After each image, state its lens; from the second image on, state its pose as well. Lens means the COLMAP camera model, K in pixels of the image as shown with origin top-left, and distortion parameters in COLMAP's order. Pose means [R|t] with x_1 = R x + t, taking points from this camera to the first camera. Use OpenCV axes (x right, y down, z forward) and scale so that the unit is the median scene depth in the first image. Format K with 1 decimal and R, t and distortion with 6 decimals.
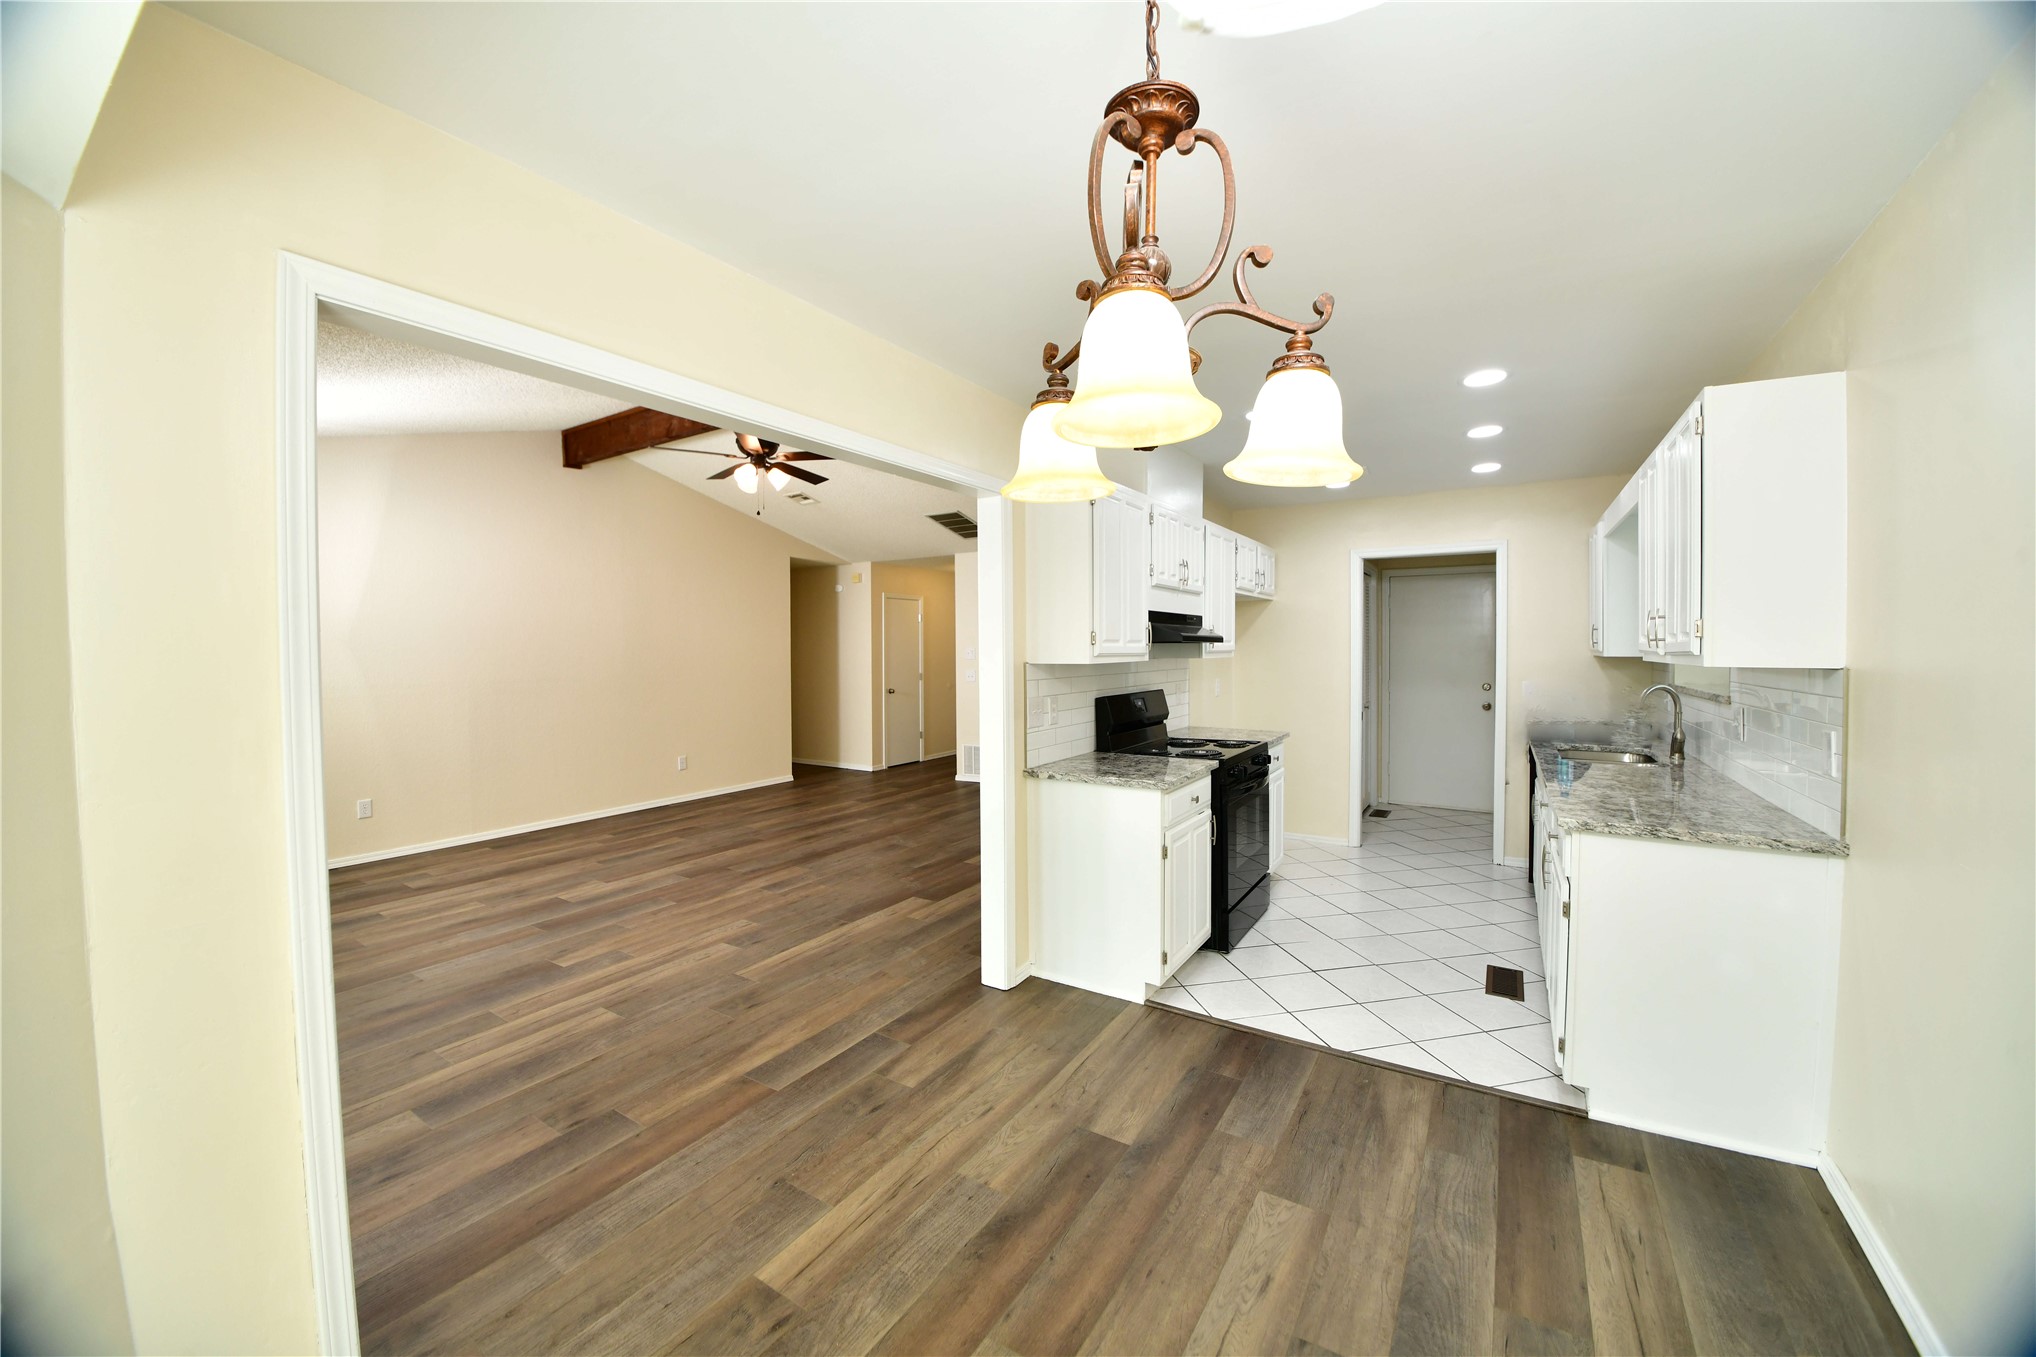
lens RADIAL K [[759.7, 0, 1019.8], [0, 759.7, 674.6], [0, 0, 1]] dist [-0.026948, -0.001039]
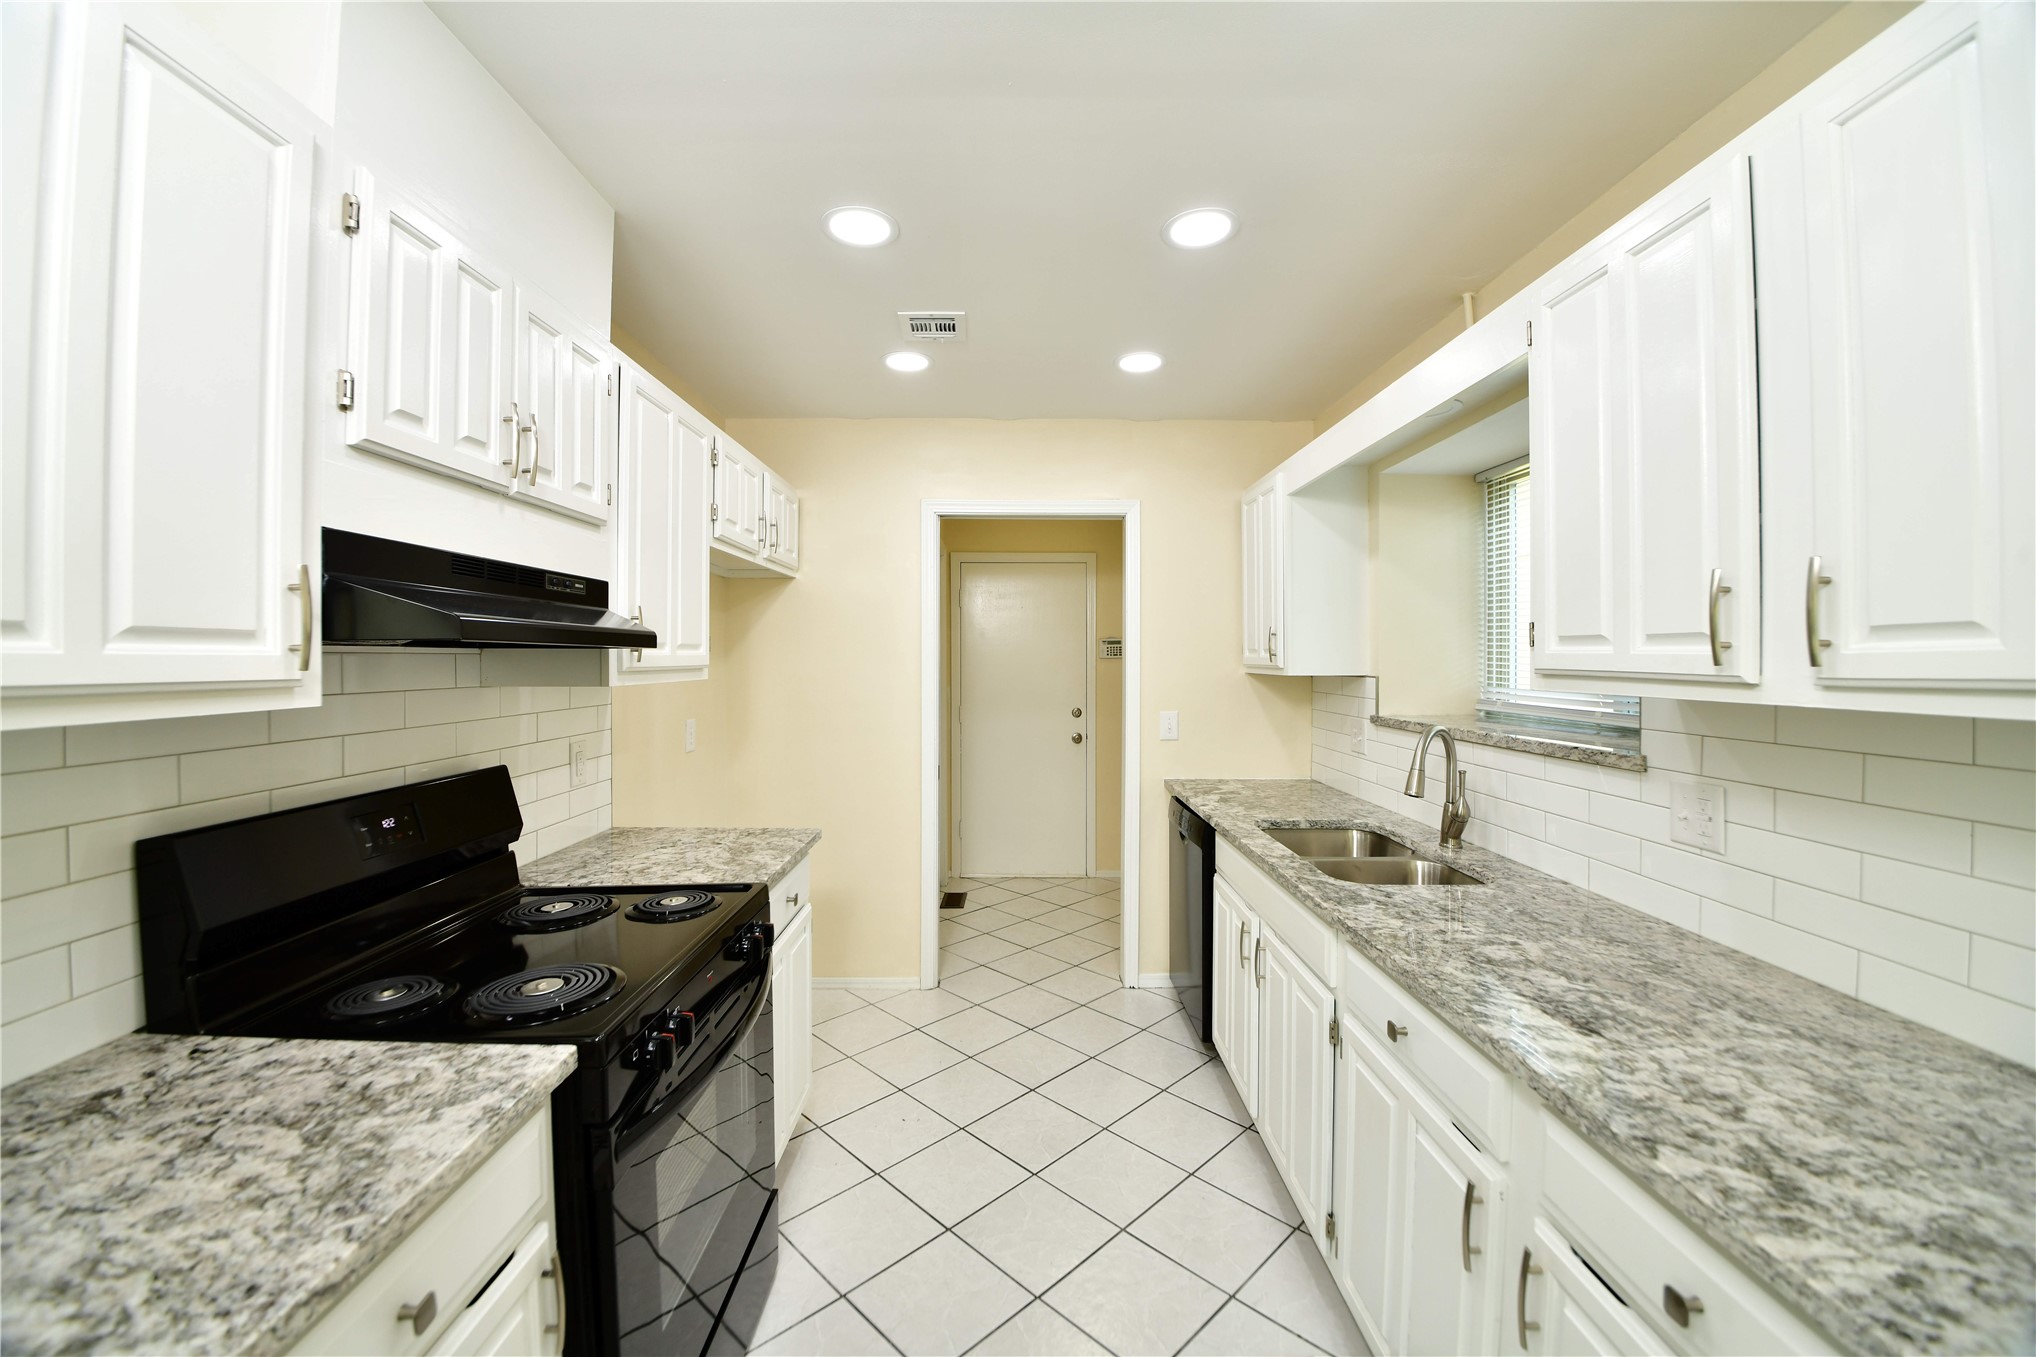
lens RADIAL K [[812.3, 0, 1015.6], [0, 812.3, 673.4], [0, 0, 1]] dist [-0.039185, -0.001044]
pose [[0.843708, -0.002890, 0.536795, 0.193909], [0.012909, 0.999806, -0.014908, -0.019219], [-0.536647, 0.019508, 0.843581, 0.523005]]
